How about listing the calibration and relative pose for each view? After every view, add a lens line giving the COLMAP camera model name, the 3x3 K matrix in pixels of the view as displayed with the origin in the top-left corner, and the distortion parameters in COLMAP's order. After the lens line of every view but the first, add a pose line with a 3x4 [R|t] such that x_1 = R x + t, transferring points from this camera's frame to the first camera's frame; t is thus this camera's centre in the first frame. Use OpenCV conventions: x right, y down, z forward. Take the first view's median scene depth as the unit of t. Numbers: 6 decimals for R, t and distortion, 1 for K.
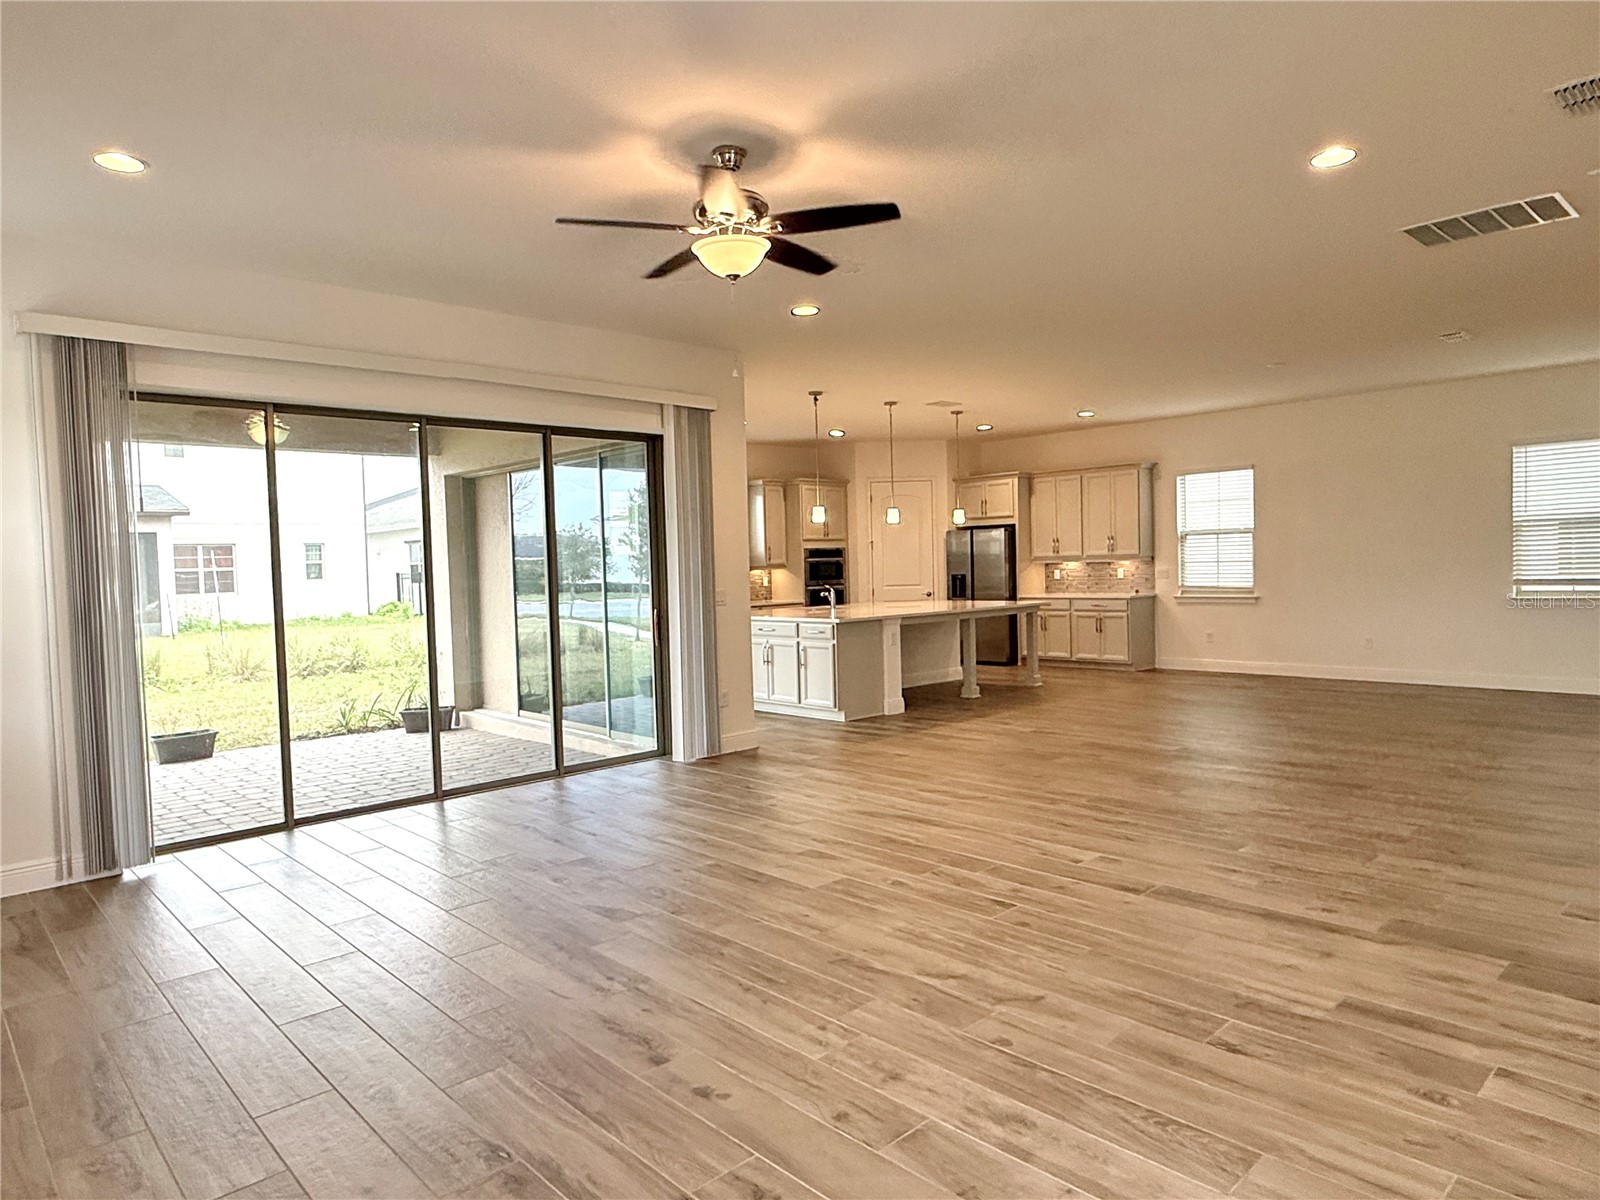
lens RADIAL K [[983.7, 0, 793.9], [0, 983.7, 599.5], [0, 0, 1]] dist [0.001606, -0.000138]
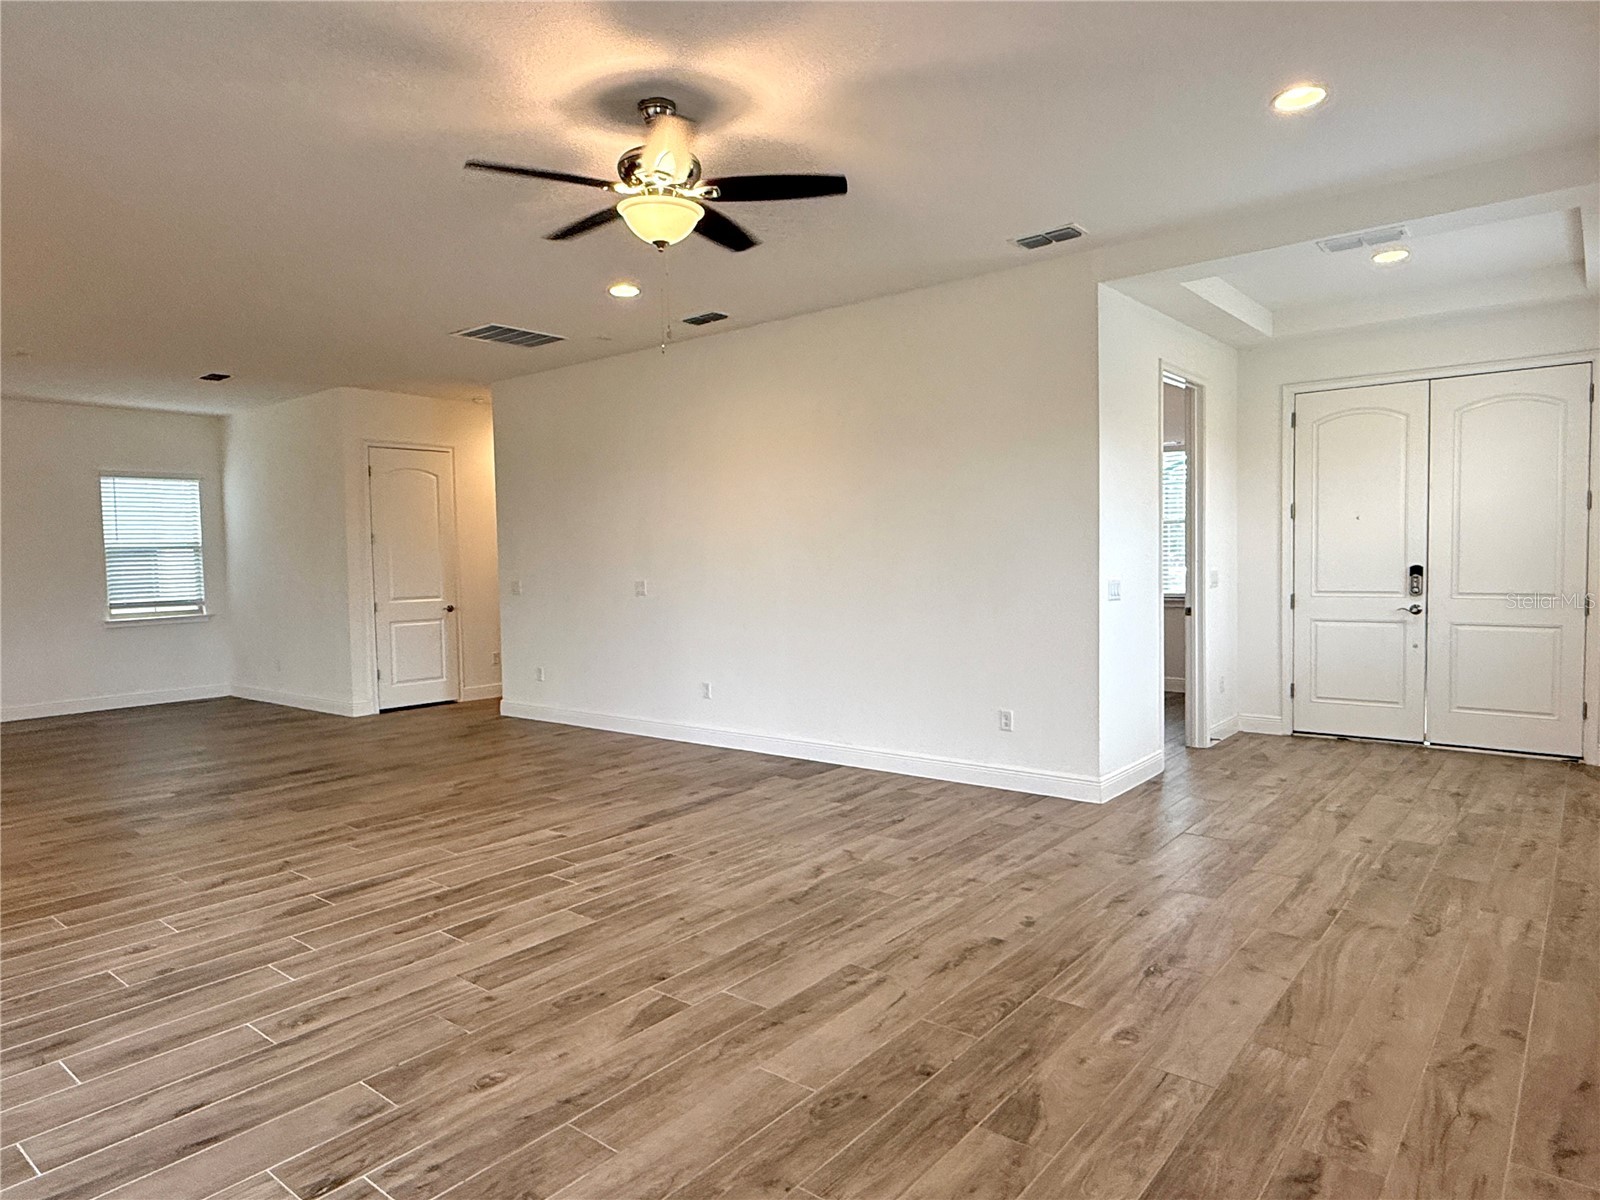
lens RADIAL K [[983.7, 0, 793.9], [0, 983.7, 599.5], [0, 0, 1]] dist [0.001606, -0.000138]
pose [[-0.125616, -0.015844, 0.991952, -0.735175], [0.061445, 0.997829, 0.023719, -0.009111], [-0.990174, 0.063930, -0.124369, 0.753164]]
